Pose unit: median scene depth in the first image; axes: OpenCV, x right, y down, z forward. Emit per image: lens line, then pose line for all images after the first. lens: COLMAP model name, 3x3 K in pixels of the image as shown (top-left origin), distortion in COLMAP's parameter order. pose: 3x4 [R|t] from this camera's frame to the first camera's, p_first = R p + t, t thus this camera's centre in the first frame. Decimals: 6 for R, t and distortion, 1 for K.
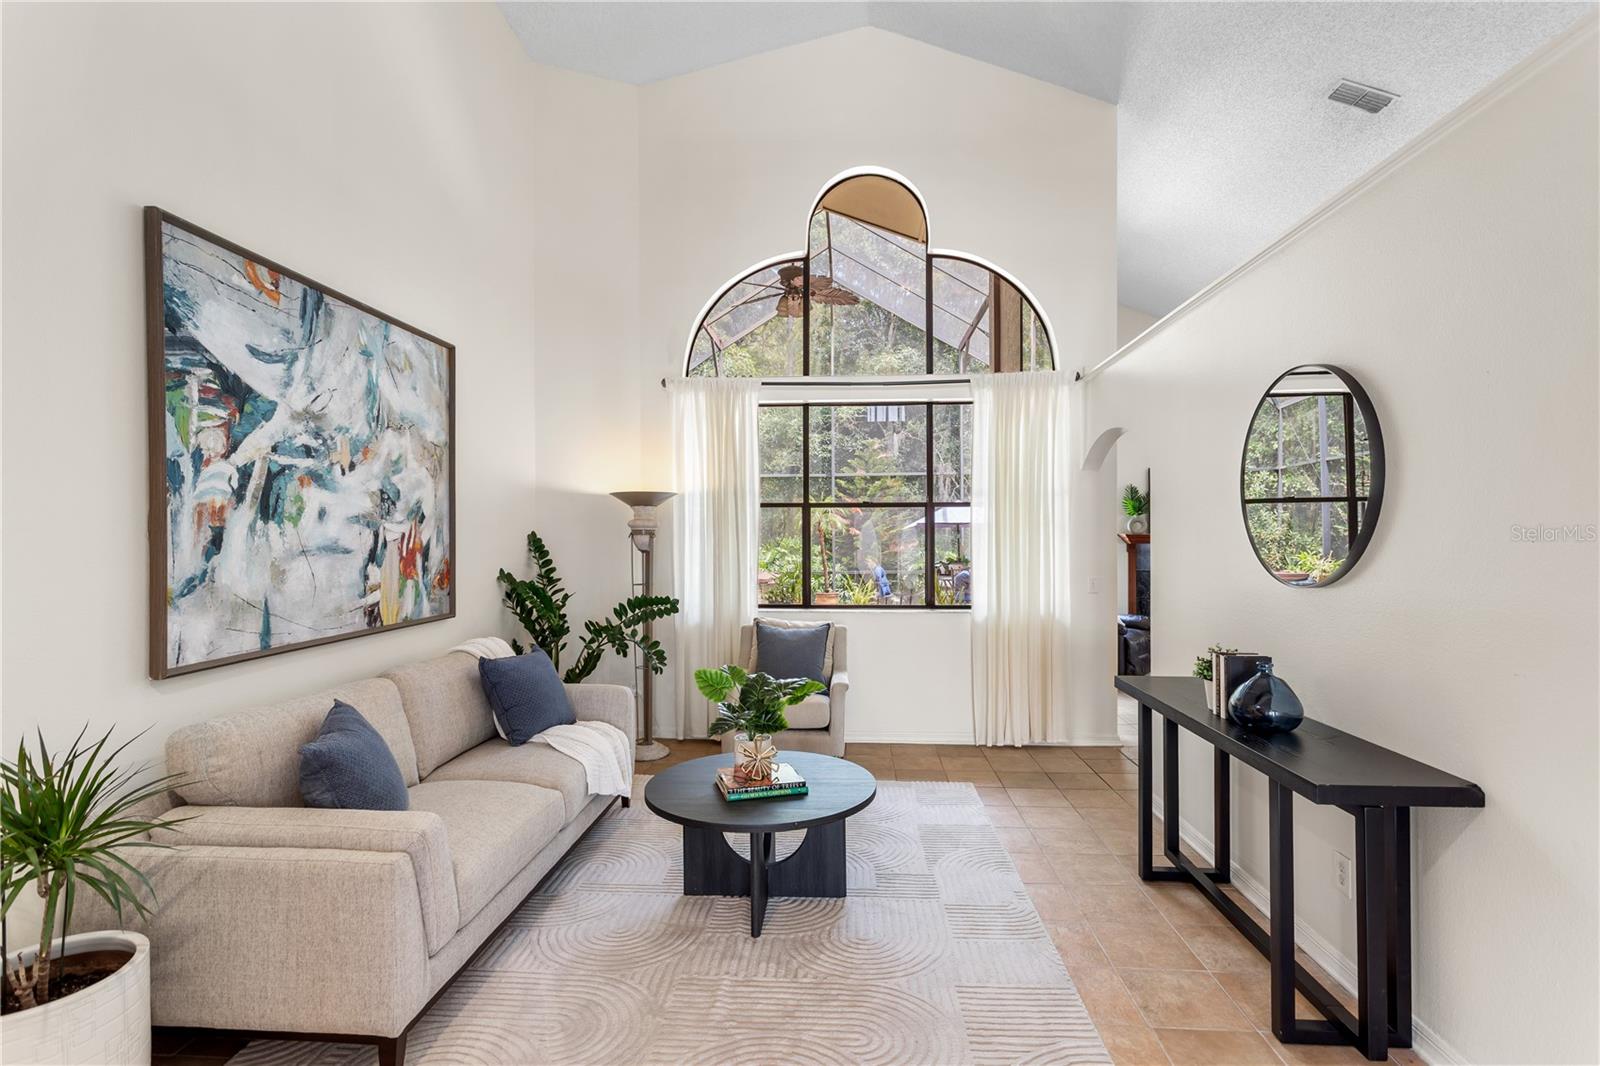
lens RADIAL K [[760.0, 0, 803.9], [0, 760.0, 524.4], [0, 0, 1]] dist [0.003027, 0.001218]
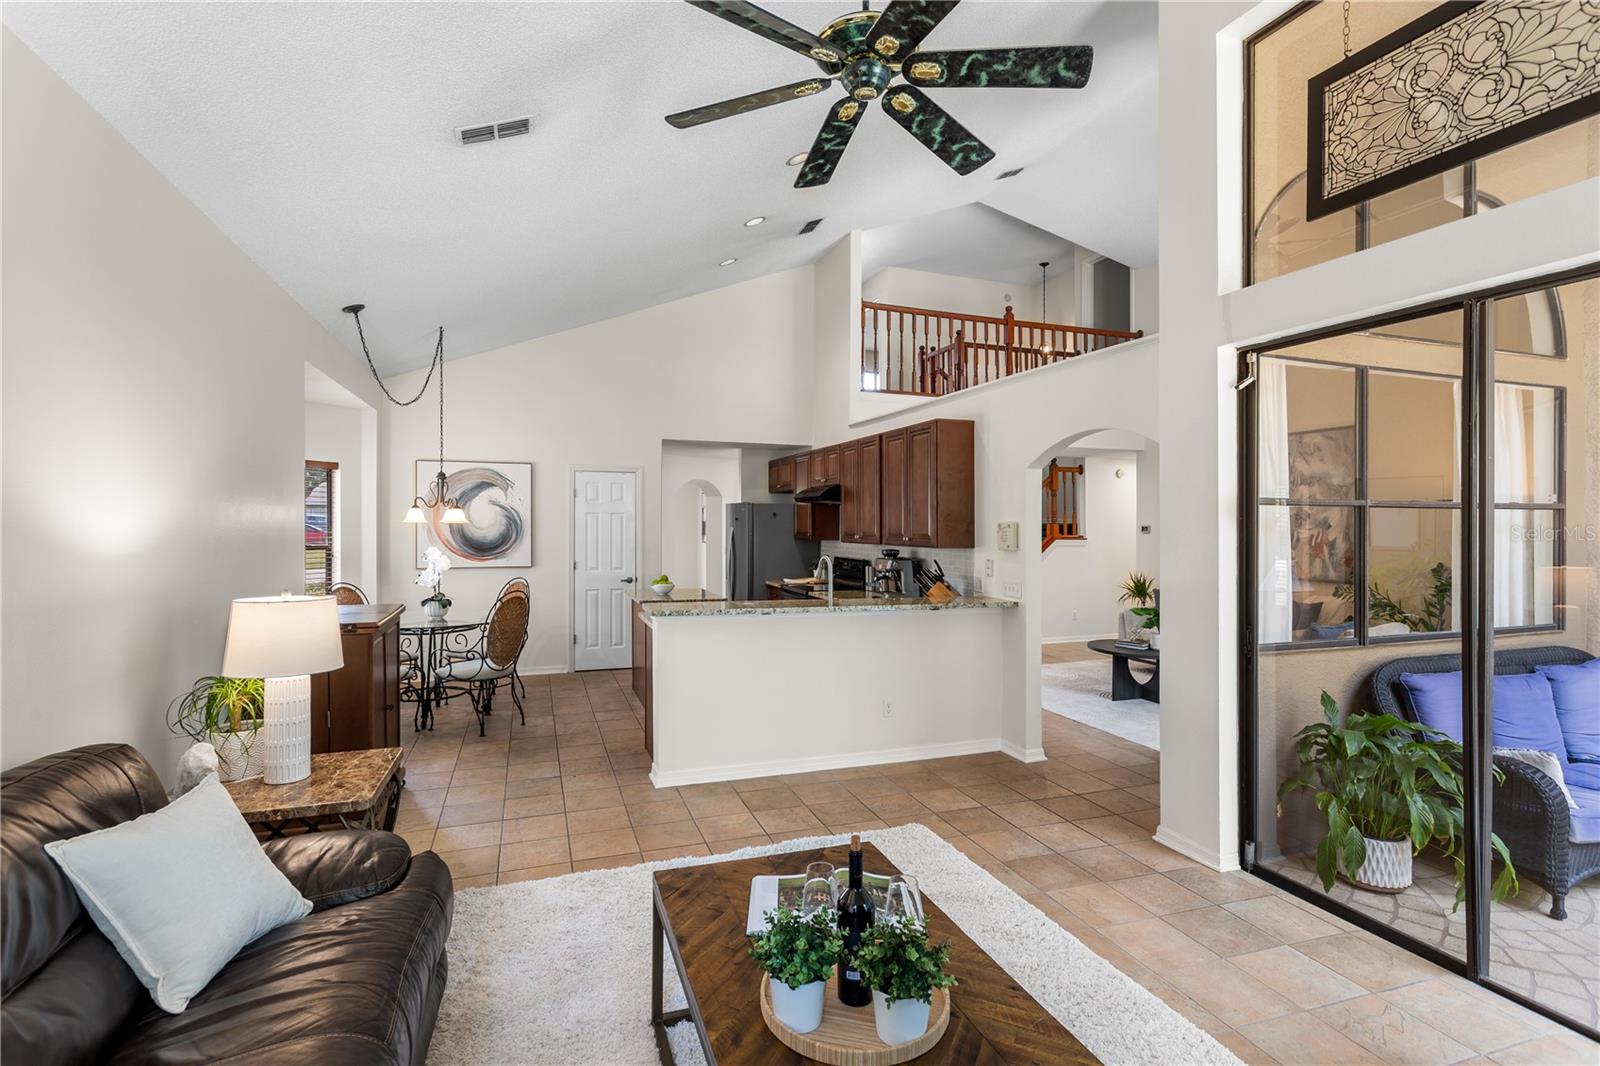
lens RADIAL K [[750.2, 0, 797.8], [0, 750.2, 535.0], [0, 0, 1]] dist [0.003526, 0.000425]
pose [[-0.917236, 0.005304, -0.398309, 1.791909], [0.004312, 0.999985, 0.003387, 0.003051], [0.398321, 0.001389, -0.917245, 2.698975]]
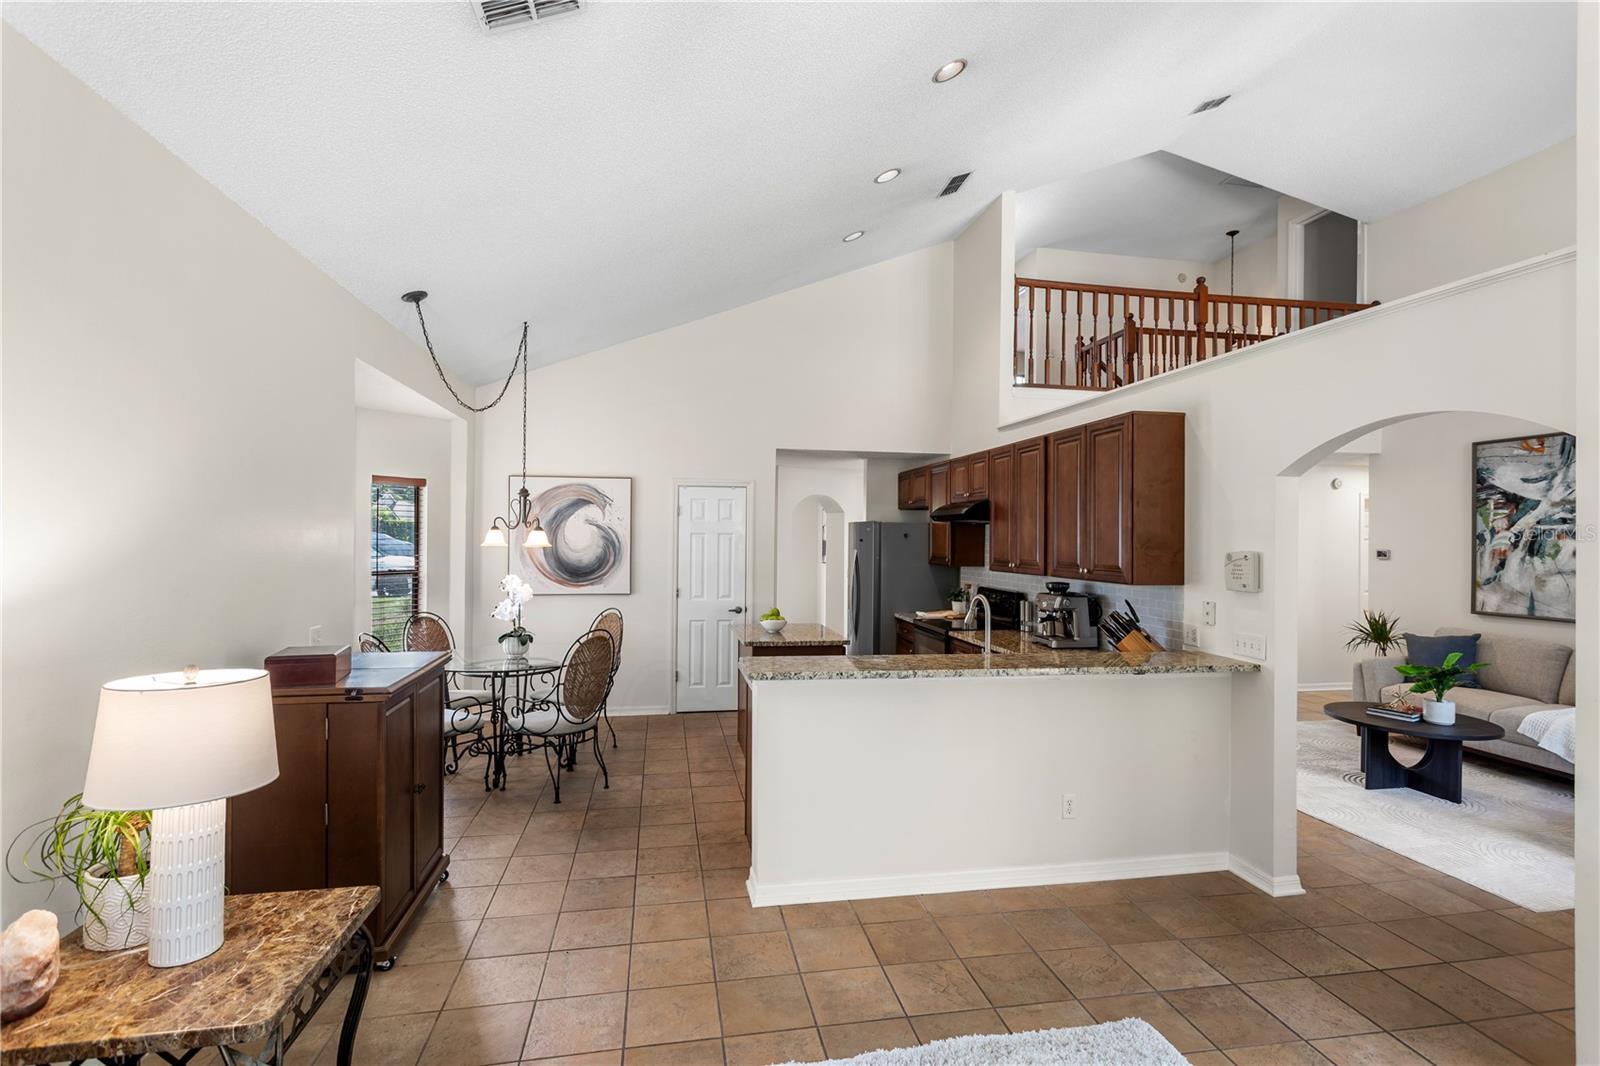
lens RADIAL K [[756.3, 0, 794.7], [0, 756.3, 535.1], [0, 0, 1]] dist [-0.001895, 0.000507]
pose [[-0.970712, -0.004967, -0.240195, 1.674519], [-0.001203, 0.999874, -0.015817, -0.026302], [0.240244, -0.015065, -0.970596, 2.340113]]
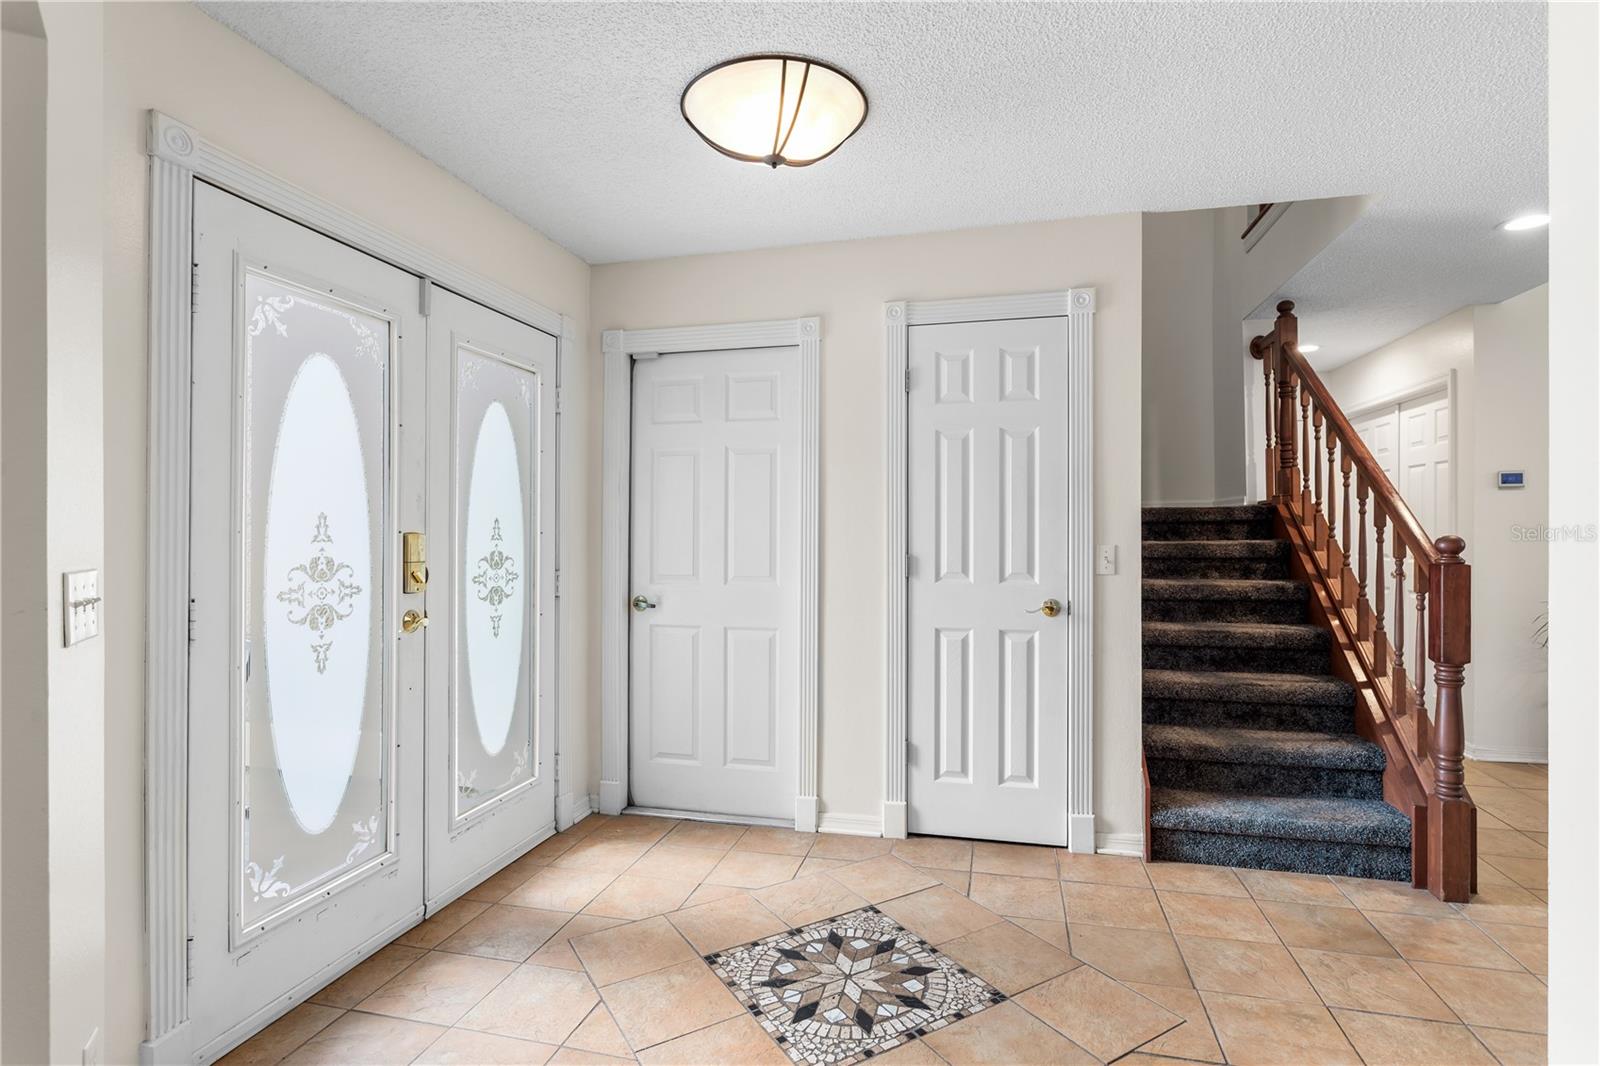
lens RADIAL K [[802.1, 0, 806.8], [0, 802.1, 537.2], [0, 0, 1]] dist [-0.000948, -0.000356]
pose [[-0.179170, 0.012630, -0.983737, 0.956620], [0.017366, 0.999802, 0.009673, 0.060154], [0.983665, -0.015351, -0.179354, -0.488591]]
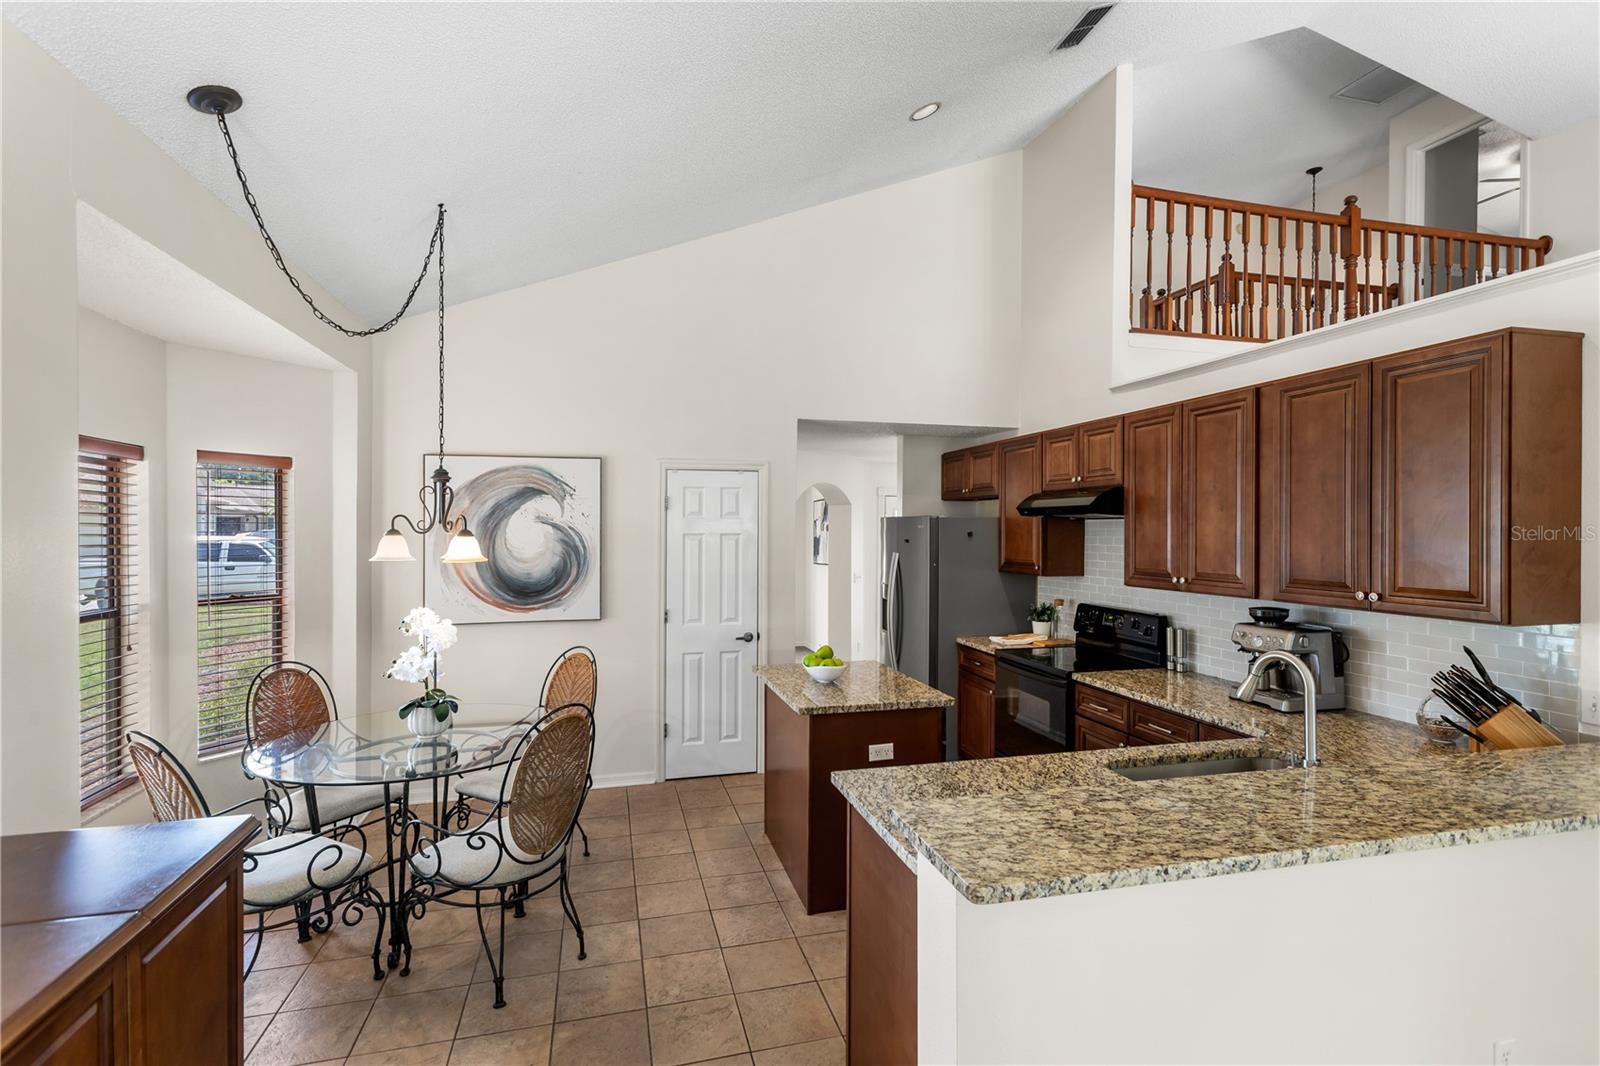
lens RADIAL K [[757.2, 0, 796.9], [0, 757.2, 530.0], [0, 0, 1]] dist [0.005059, 0.001327]
pose [[-0.949723, 0.003172, -0.313075, 1.716629], [0.007534, 0.999891, -0.012724, -0.054165], [0.313000, -0.014443, -0.949643, 1.697531]]
